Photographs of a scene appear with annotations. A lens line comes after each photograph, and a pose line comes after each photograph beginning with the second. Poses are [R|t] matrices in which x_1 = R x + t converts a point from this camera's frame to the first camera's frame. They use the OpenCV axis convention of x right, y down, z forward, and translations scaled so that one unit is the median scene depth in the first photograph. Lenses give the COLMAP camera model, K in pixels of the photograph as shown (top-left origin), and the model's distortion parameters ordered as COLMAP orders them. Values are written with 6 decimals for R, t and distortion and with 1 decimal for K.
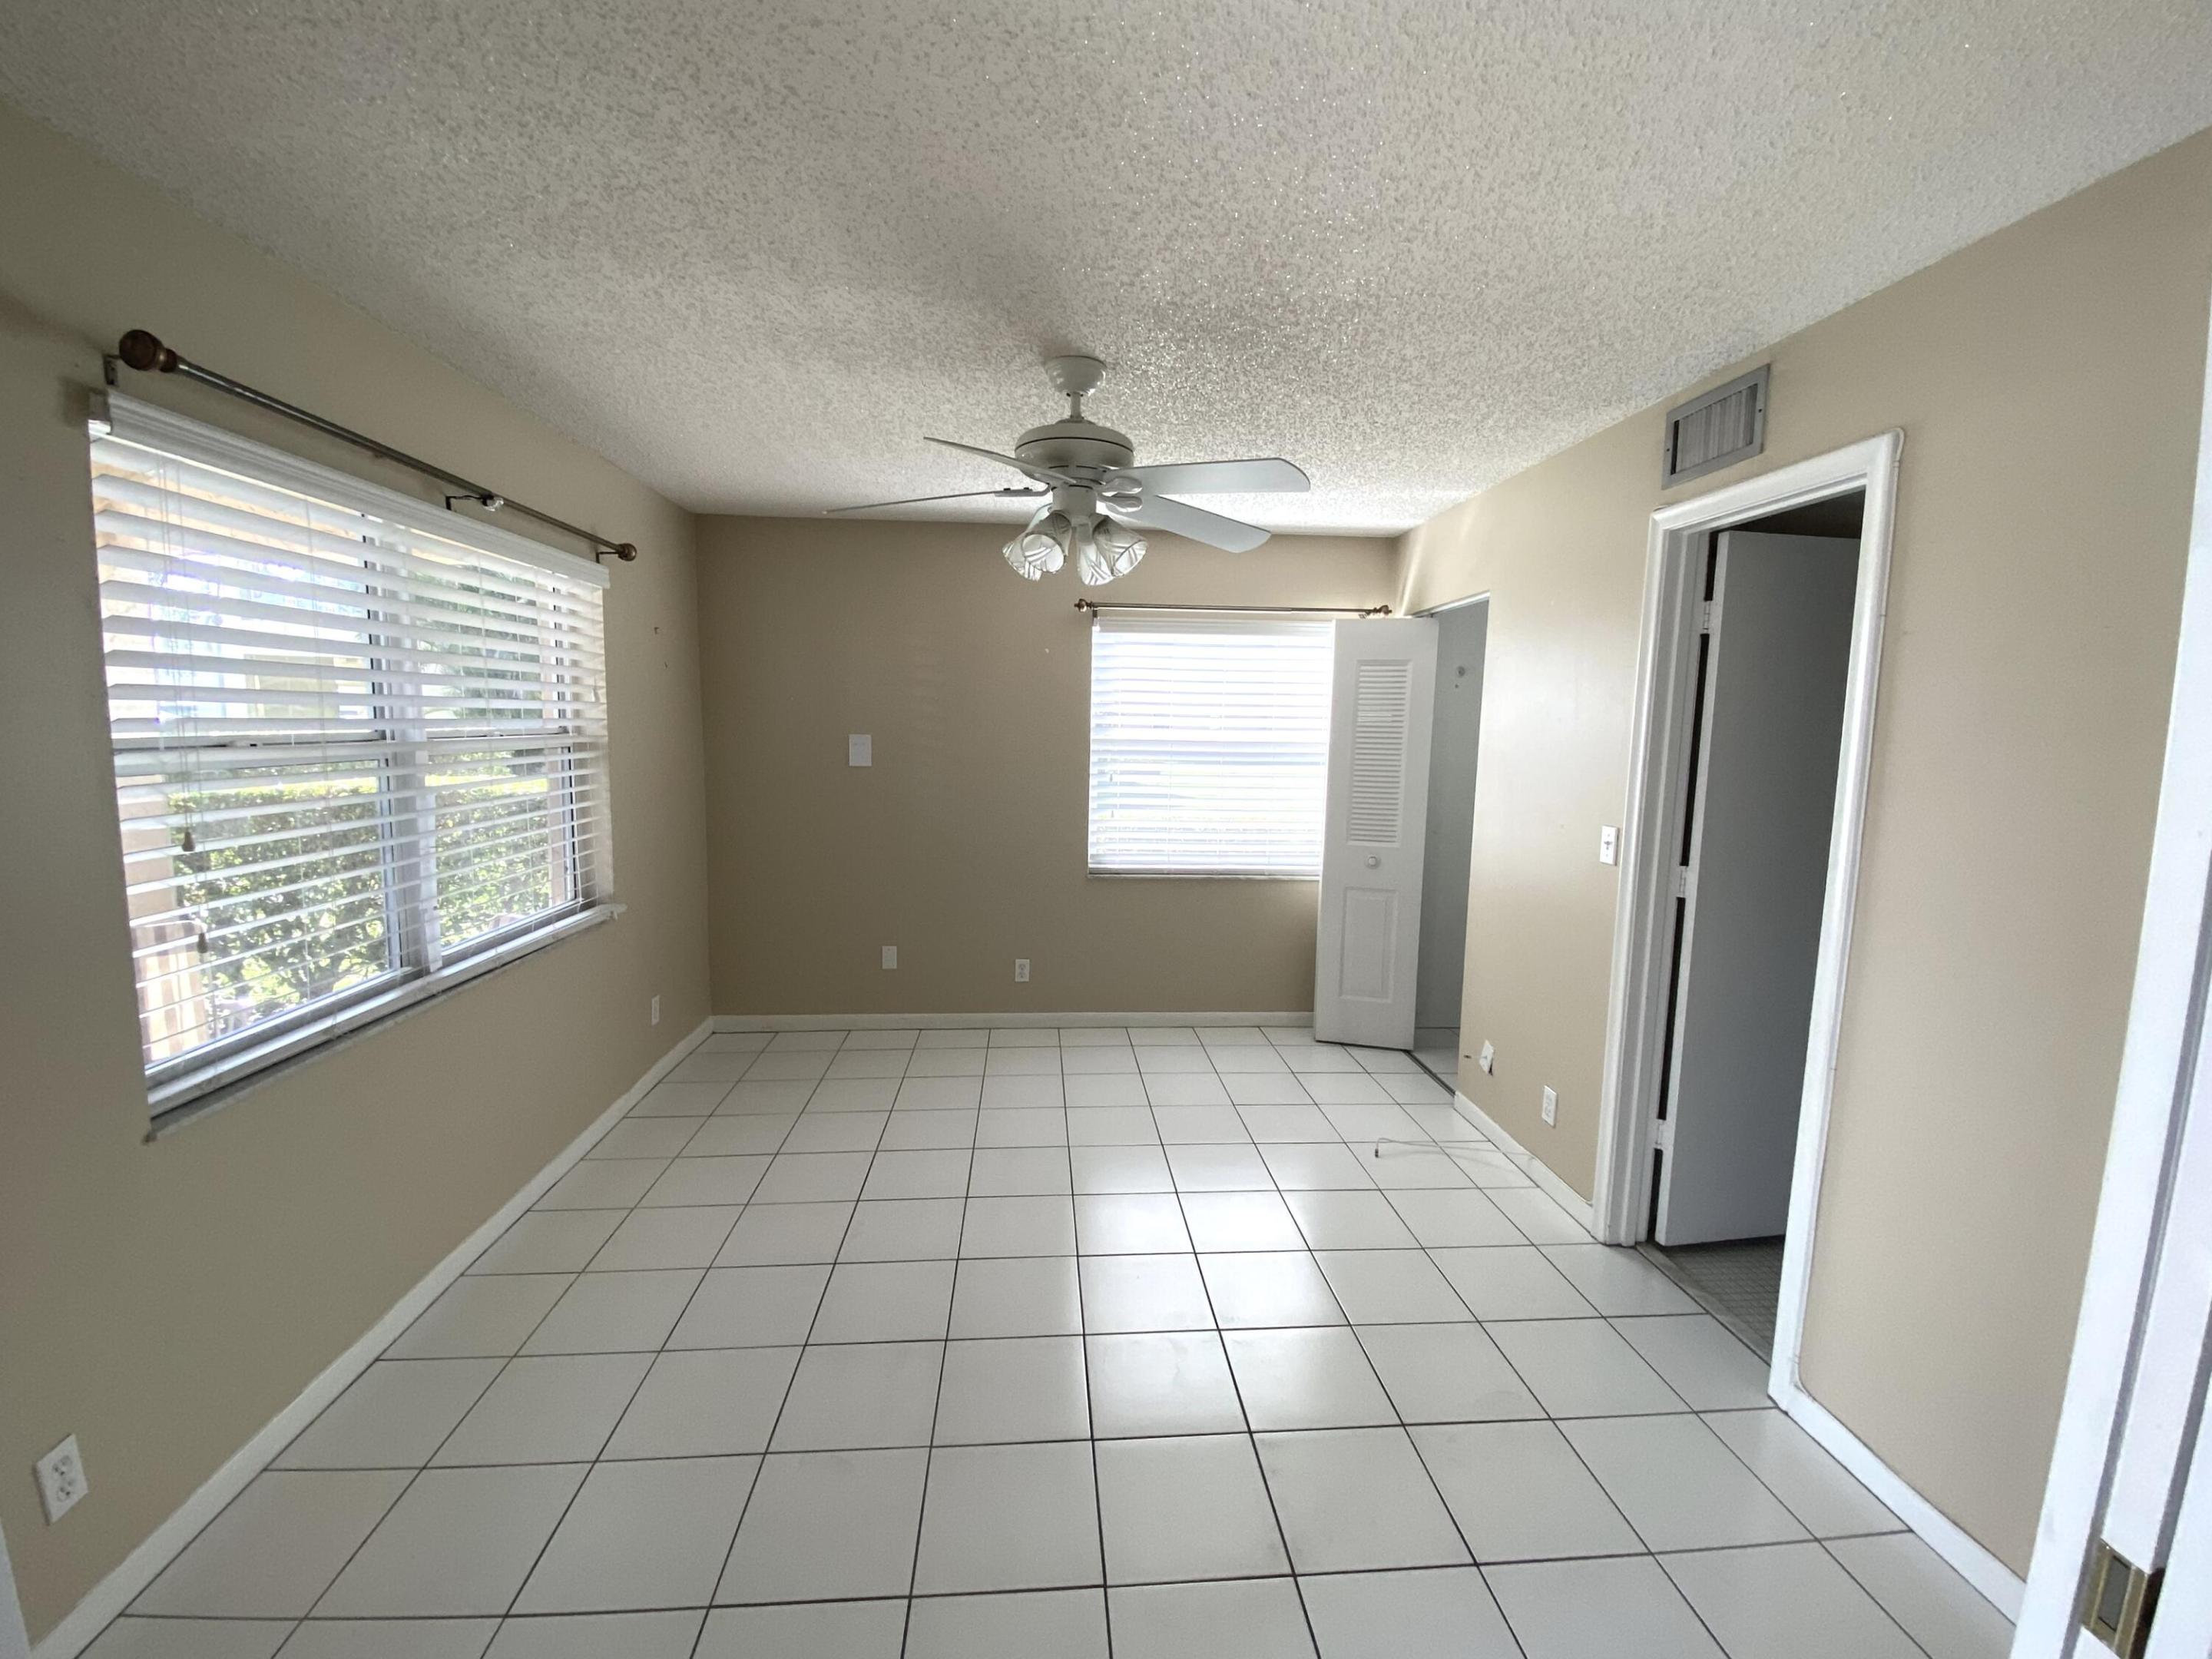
lens RADIAL K [[907.9, 0, 1093.2], [0, 907.9, 829.5], [0, 0, 1]] dist [-0.005514, -0.000615]
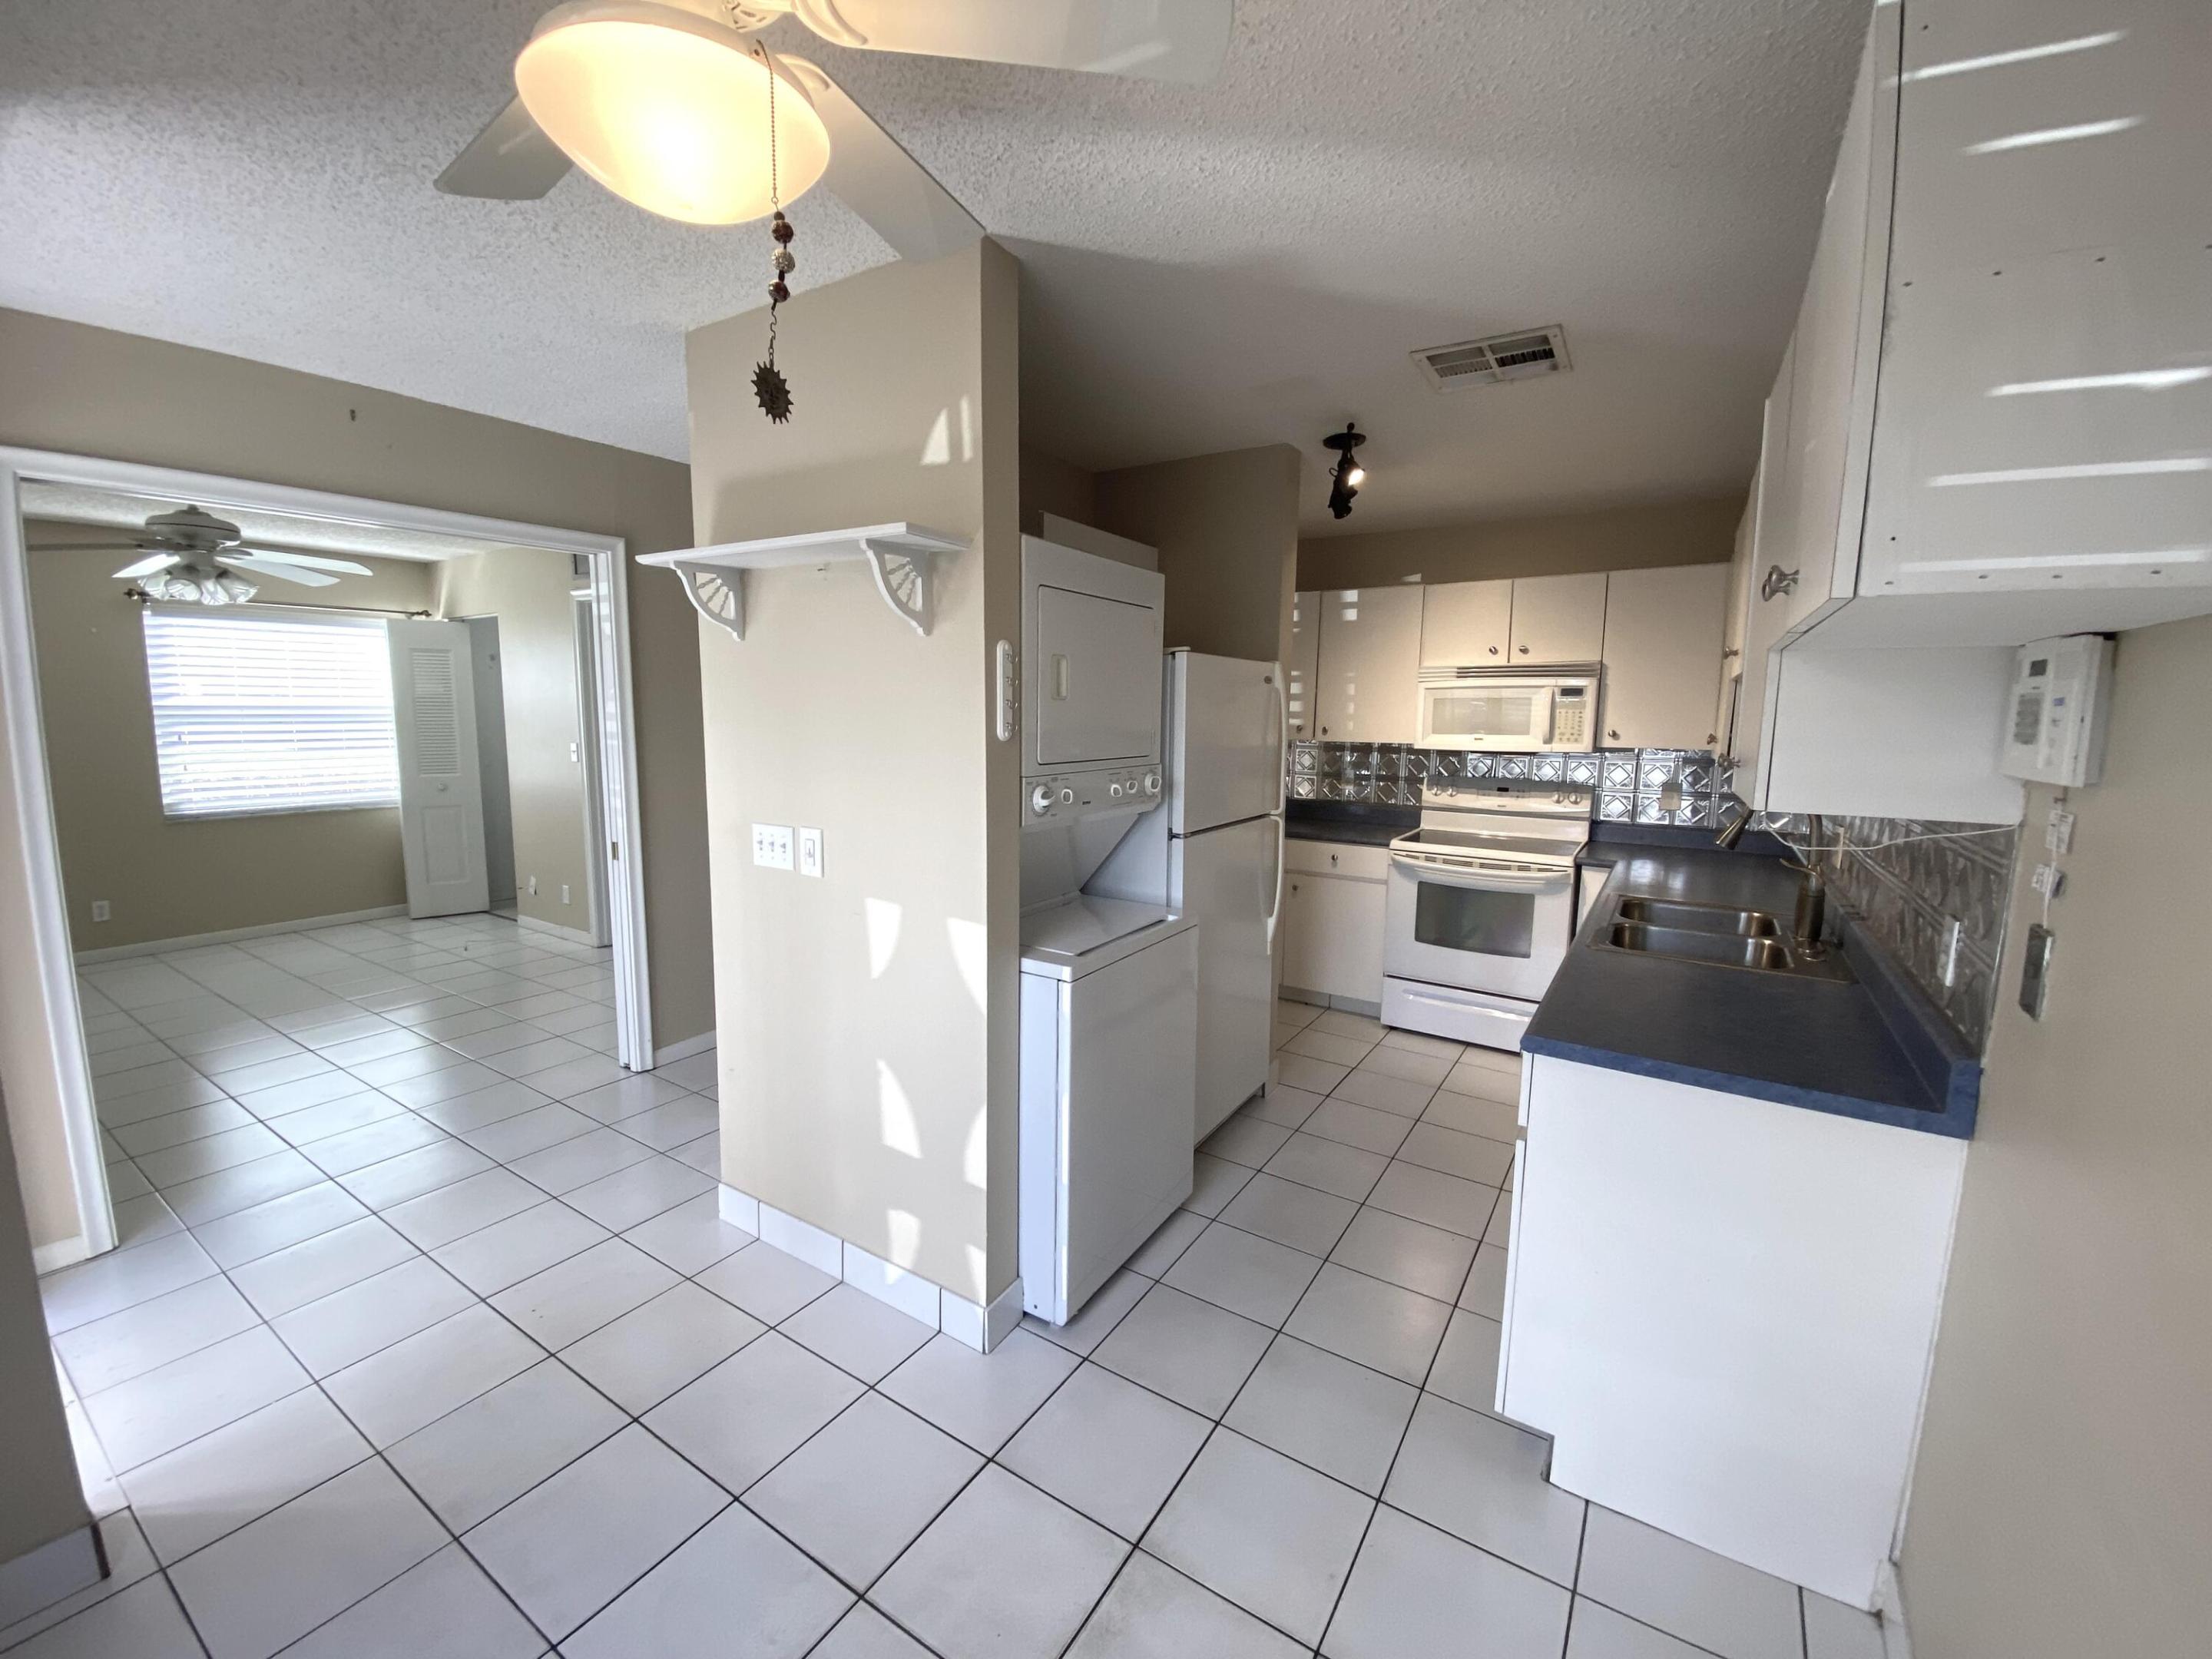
lens RADIAL K [[907.9, 0, 1082.3], [0, 907.9, 829.3], [0, 0, 1]] dist [-0.005514, -0.000615]
pose [[0.606581, -0.115622, 0.786569, -0.219928], [0.092104, 0.992926, 0.074927, 0.087635], [-0.789669, 0.026996, 0.612939, -0.705534]]
